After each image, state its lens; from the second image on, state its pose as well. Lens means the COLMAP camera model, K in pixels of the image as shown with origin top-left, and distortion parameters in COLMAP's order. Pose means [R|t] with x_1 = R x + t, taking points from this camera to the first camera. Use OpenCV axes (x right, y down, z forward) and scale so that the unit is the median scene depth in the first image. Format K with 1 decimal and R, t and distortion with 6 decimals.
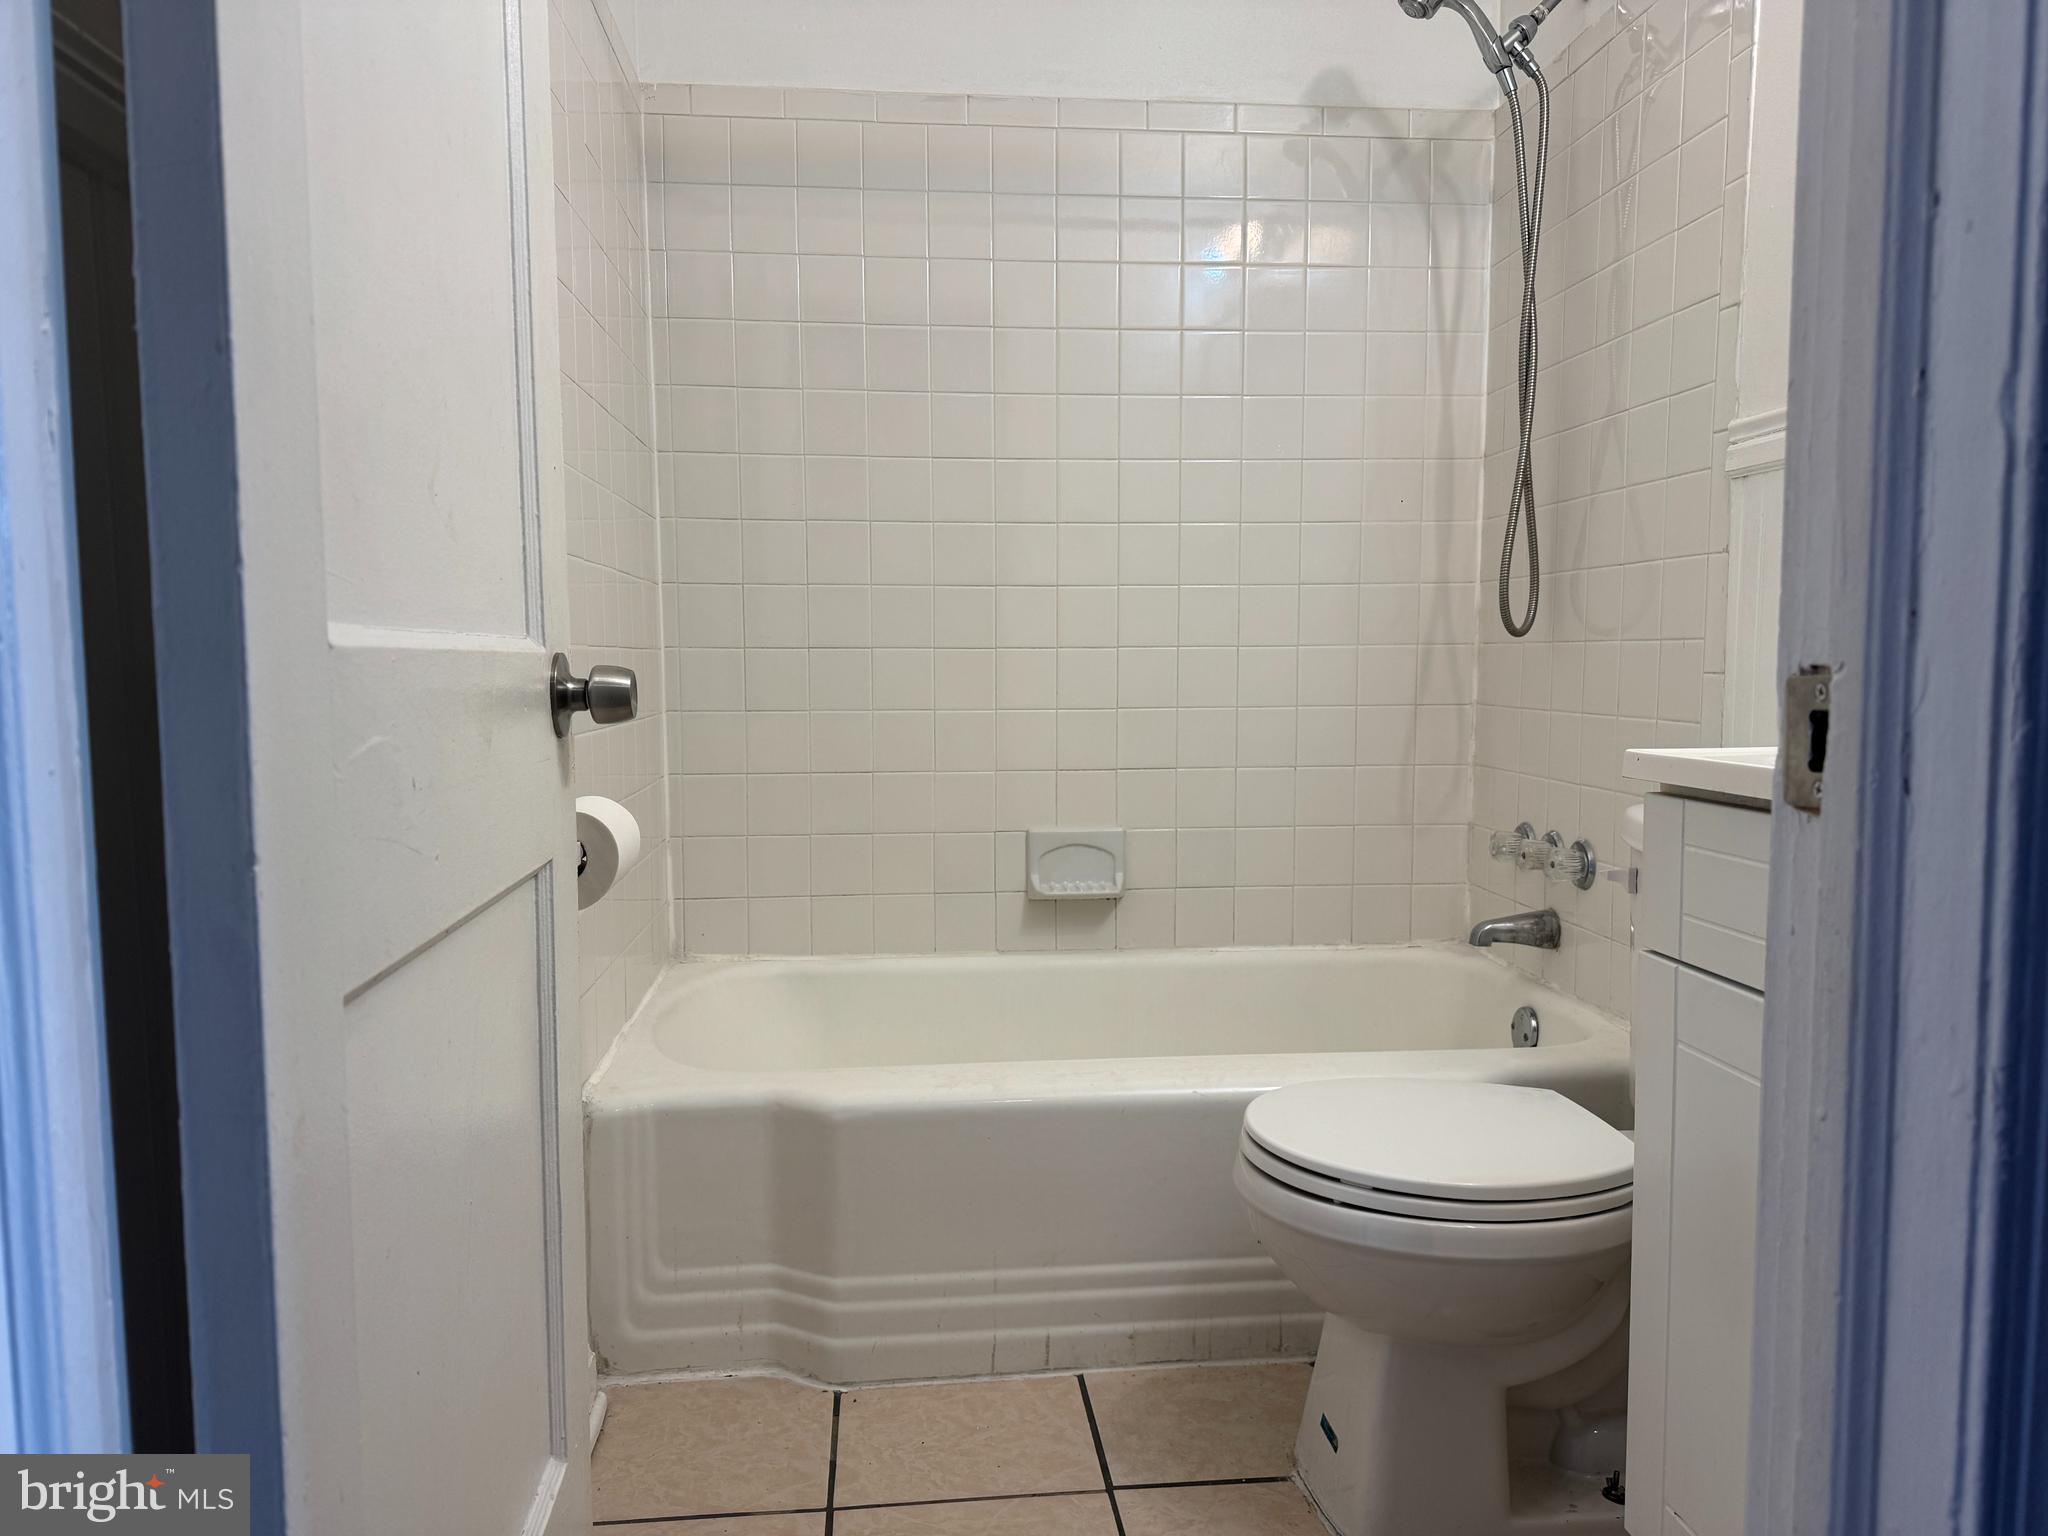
lens RADIAL K [[1425.4, 0, 1024.0], [0, 1425.4, 768.0], [0, 0, 1]] dist [0.061440, -0.086450]
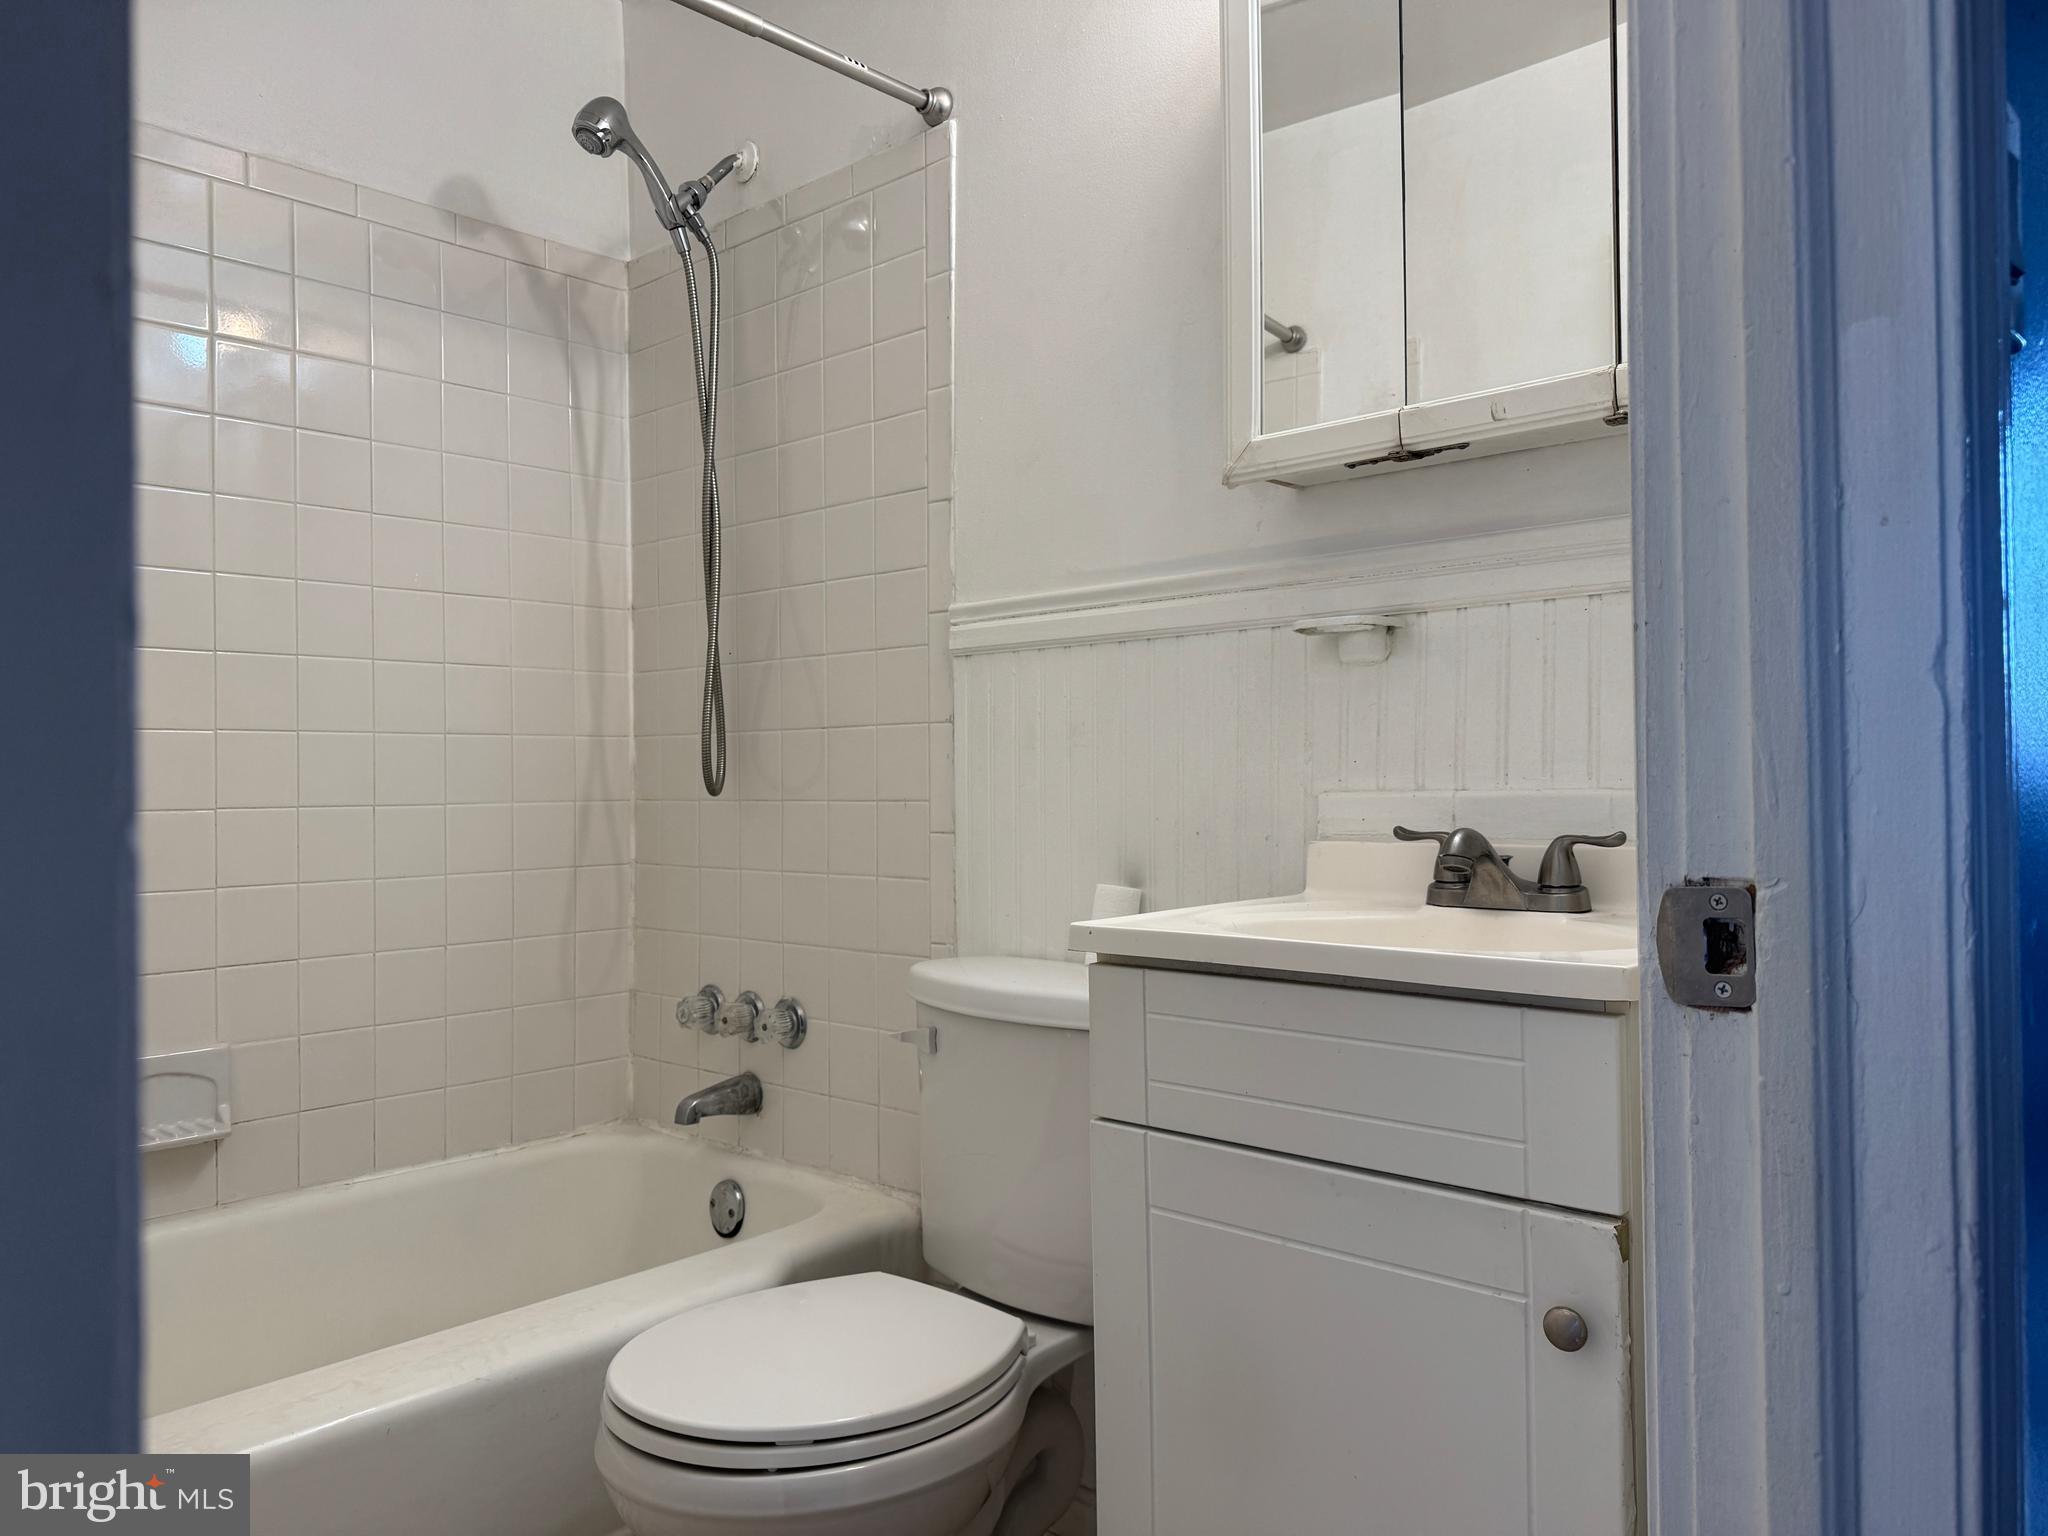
lens RADIAL K [[1438.5, 0, 987.0], [0, 1438.5, 767.0], [0, 0, 1]] dist [0.113800, -0.132233]
pose [[0.748300, 0.003183, 0.663353, -0.174502], [0.059119, 0.995689, -0.071467, -0.030210], [-0.660721, 0.092696, 0.744886, 0.142687]]
